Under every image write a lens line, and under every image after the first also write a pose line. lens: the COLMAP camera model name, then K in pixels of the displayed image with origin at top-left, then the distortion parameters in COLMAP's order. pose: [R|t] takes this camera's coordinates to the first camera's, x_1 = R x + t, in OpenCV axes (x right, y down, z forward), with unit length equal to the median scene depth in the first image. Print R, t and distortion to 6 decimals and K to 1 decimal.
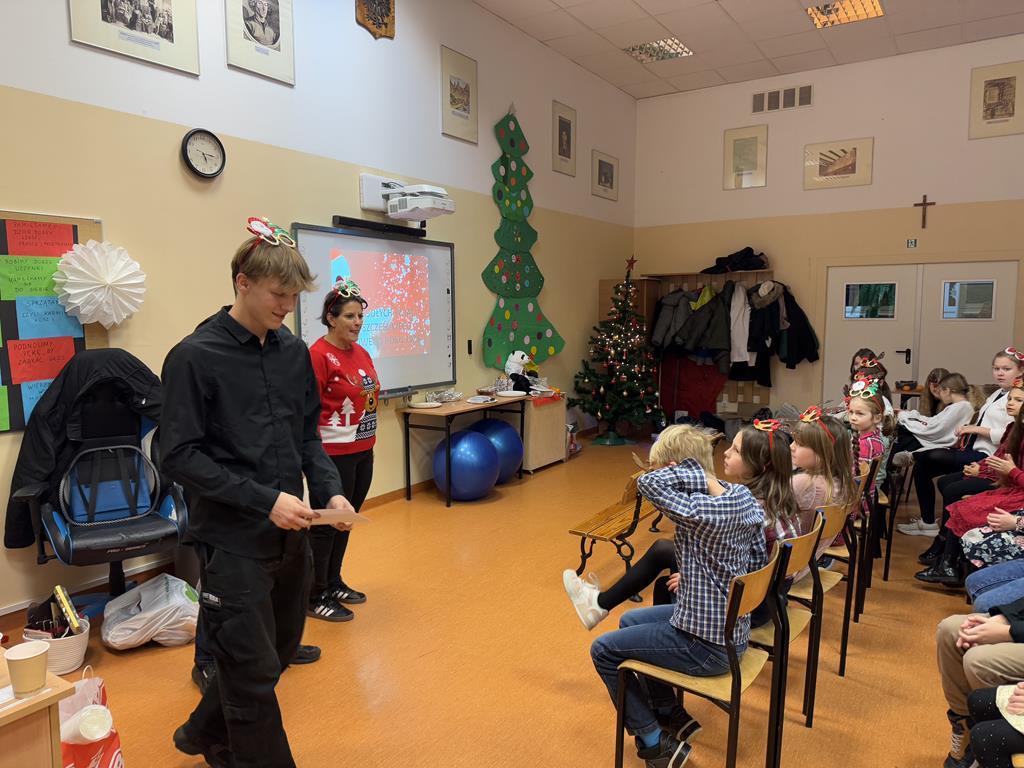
lens RADIAL K [[718.9, 0, 513.2], [0, 718.9, 384.5], [0, 0, 1]] dist [0.053496, -0.064788]
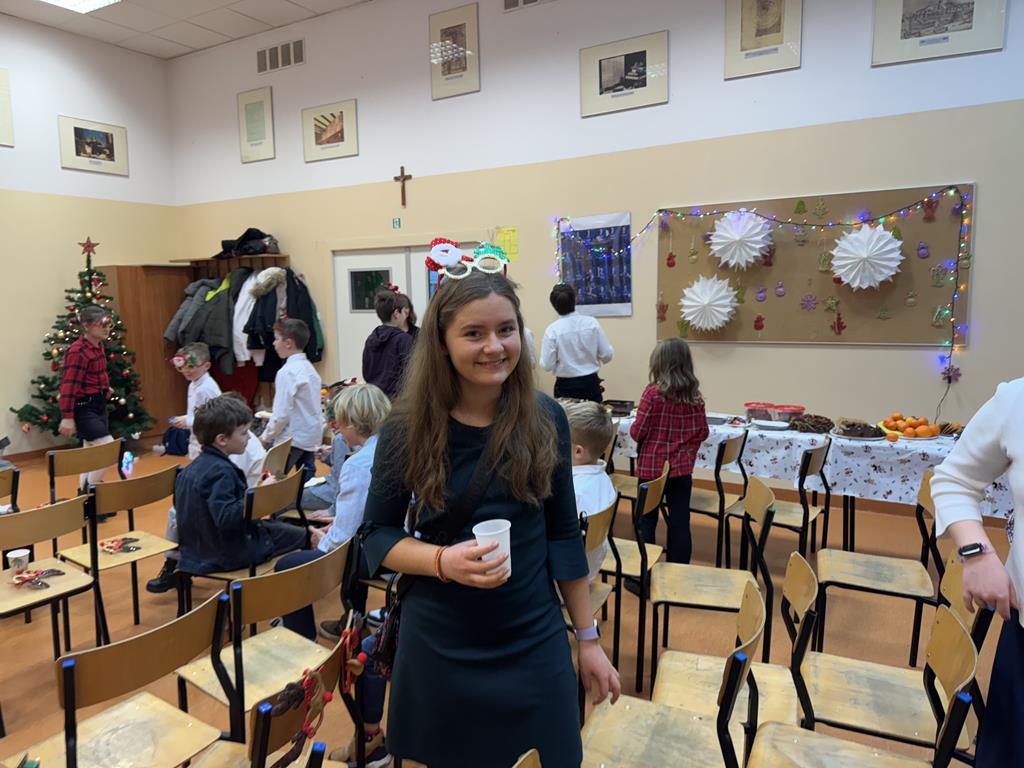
lens RADIAL K [[718.9, 0, 506.6], [0, 718.9, 379.5], [0, 0, 1]] dist [0.053496, -0.064788]
pose [[0.999404, -0.018216, 0.029307, 0.768068], [0.017809, 0.999742, 0.014095, -0.019283], [-0.029556, -0.013565, 0.999471, 0.155041]]
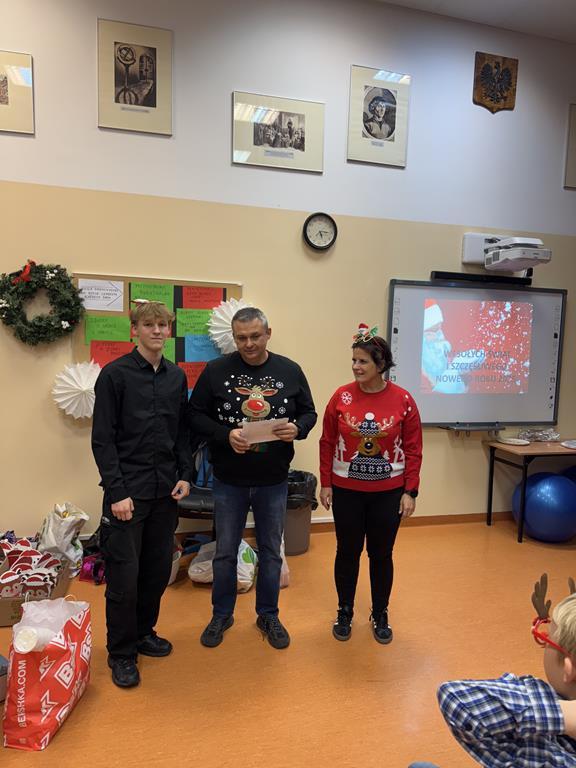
lens RADIAL K [[539.2, 0, 286.0], [0, 539.2, 386.3], [0, 0, 1]] dist [0.053496, -0.064788]
pose [[0.750276, 0.087001, -0.655375, 0.130225], [-0.102925, 0.994588, 0.014202, -0.025867], [0.653064, 0.056799, 0.755170, 0.141131]]
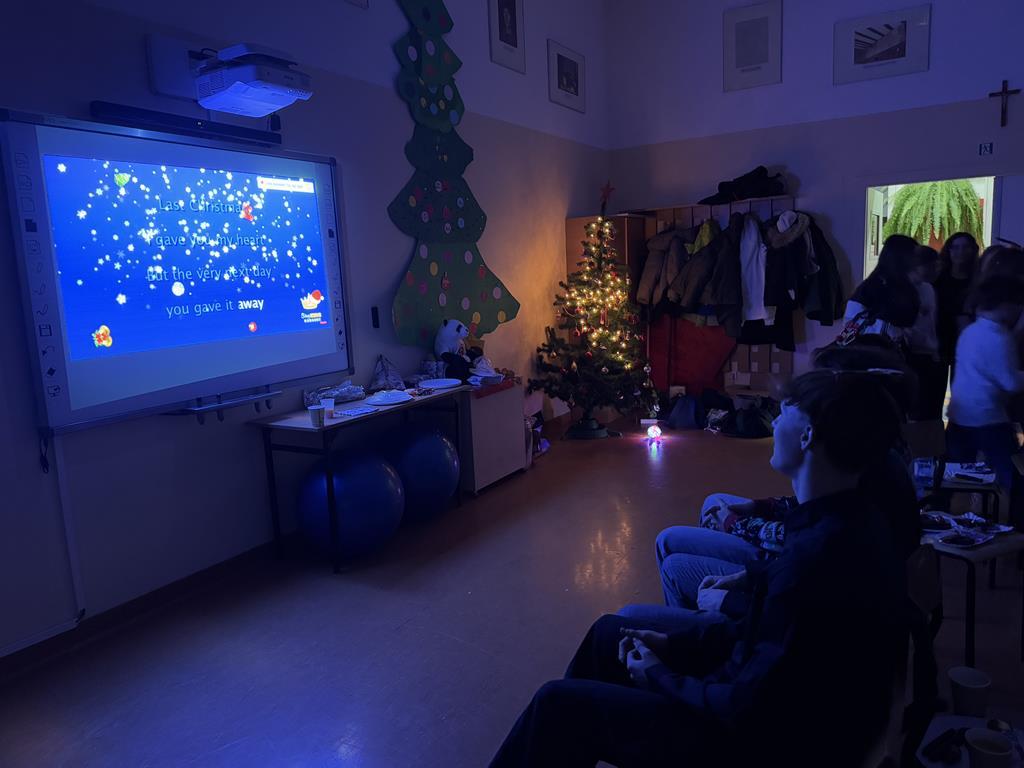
lens RADIAL K [[718.9, 0, 505.4], [0, 718.9, 387.4], [0, 0, 1]] dist [0.053496, -0.064788]
pose [[0.998779, -0.045607, 0.018972, 0.045514], [0.044519, 0.997531, 0.054308, -0.017698], [-0.021402, -0.053397, 0.998344, 0.311081]]
